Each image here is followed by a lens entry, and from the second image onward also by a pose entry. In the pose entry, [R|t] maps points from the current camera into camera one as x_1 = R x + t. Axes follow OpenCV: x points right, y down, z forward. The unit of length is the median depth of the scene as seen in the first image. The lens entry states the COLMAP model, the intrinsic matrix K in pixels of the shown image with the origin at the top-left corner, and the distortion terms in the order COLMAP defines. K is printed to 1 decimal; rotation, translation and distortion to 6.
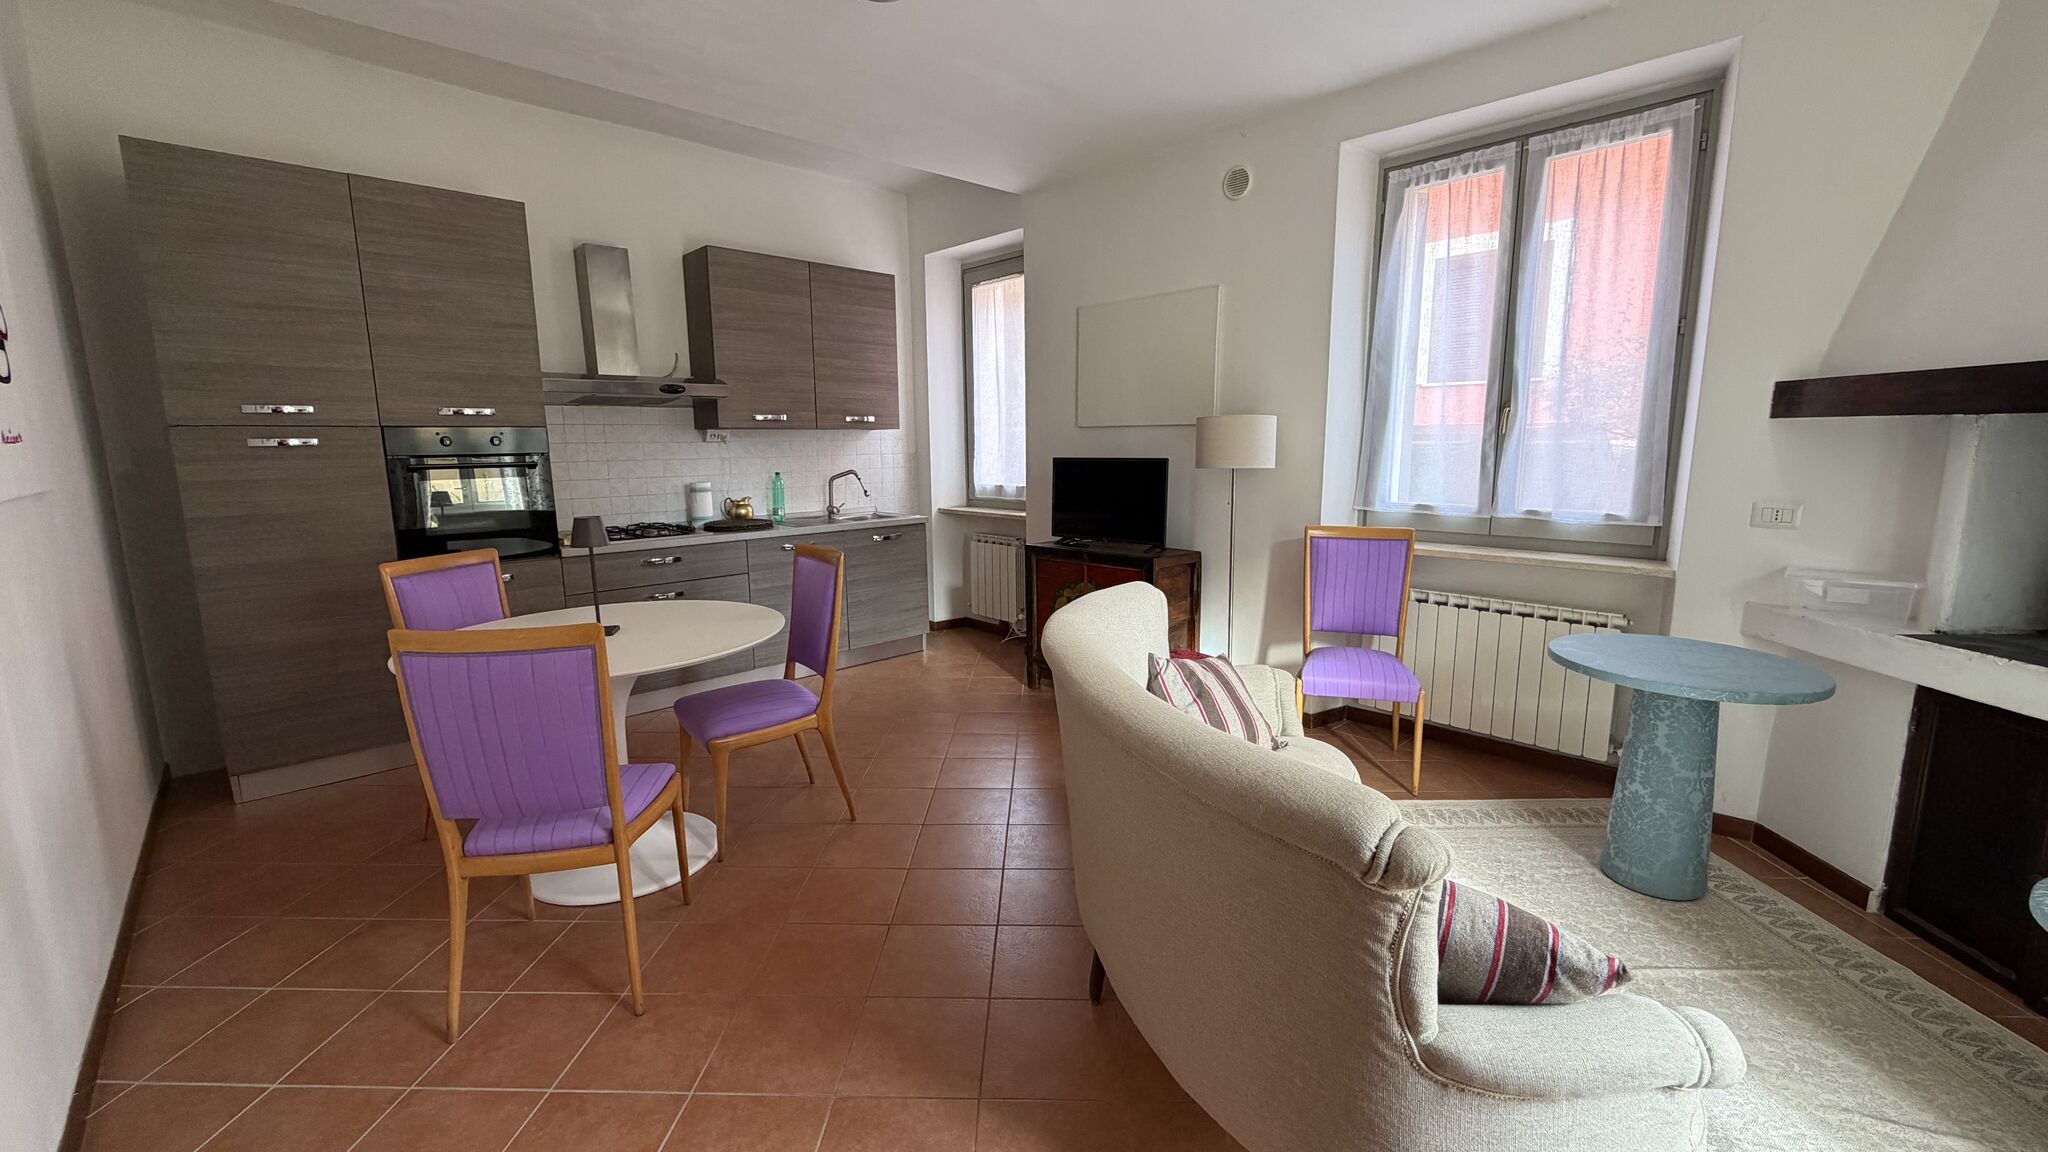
lens RADIAL K [[816.8, 0, 1029.1], [0, 816.8, 565.6], [0, 0, 1]] dist [0.003105, -0.000153]
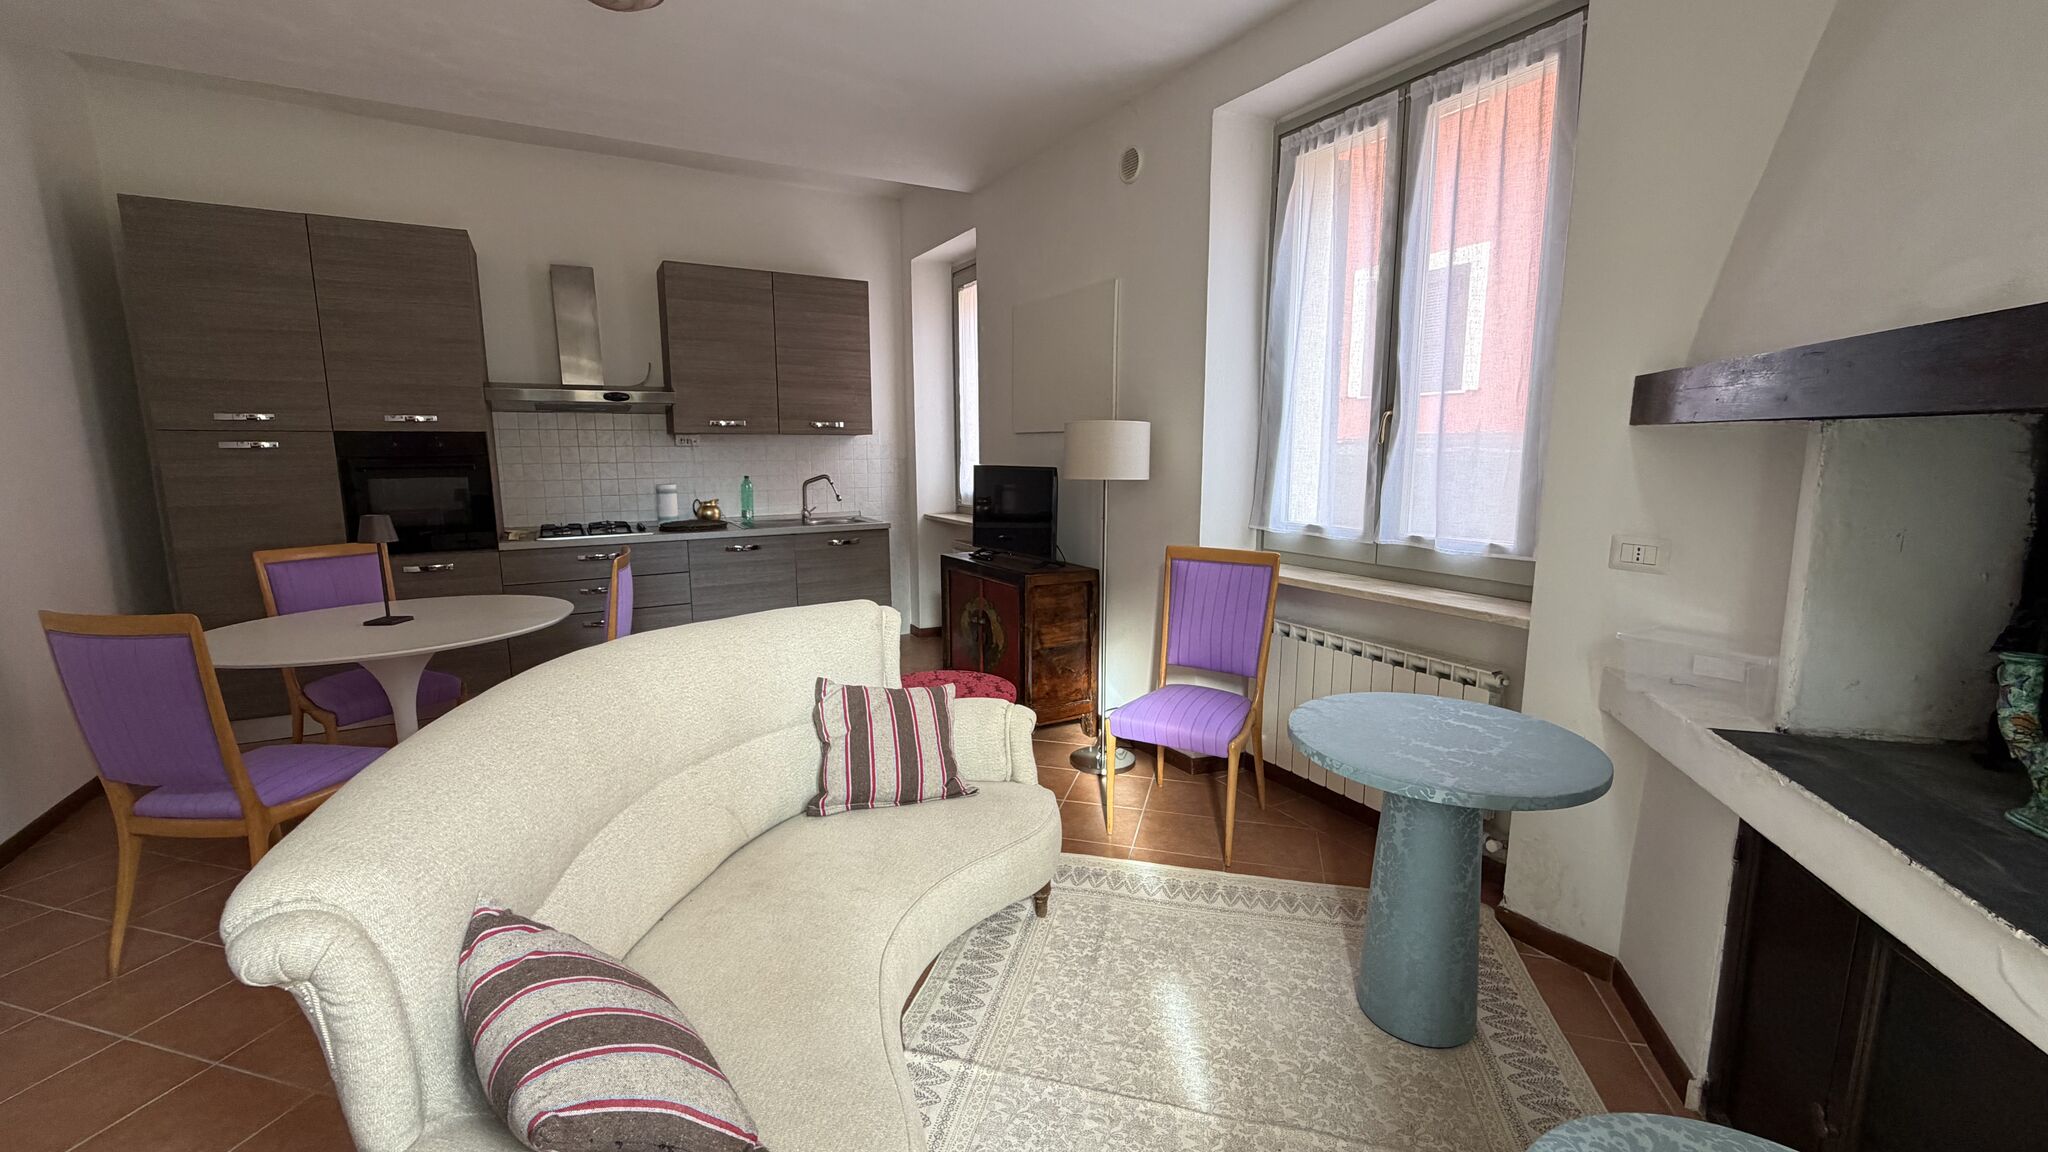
lens RADIAL K [[816.8, 0, 1028.5], [0, 816.8, 566.6], [0, 0, 1]] dist [0.003105, -0.000153]
pose [[0.971225, 0.040642, -0.234671, 0.411032], [-0.041691, 0.999130, 0.000494, -0.020445], [0.234487, 0.009304, 0.972075, 0.105827]]
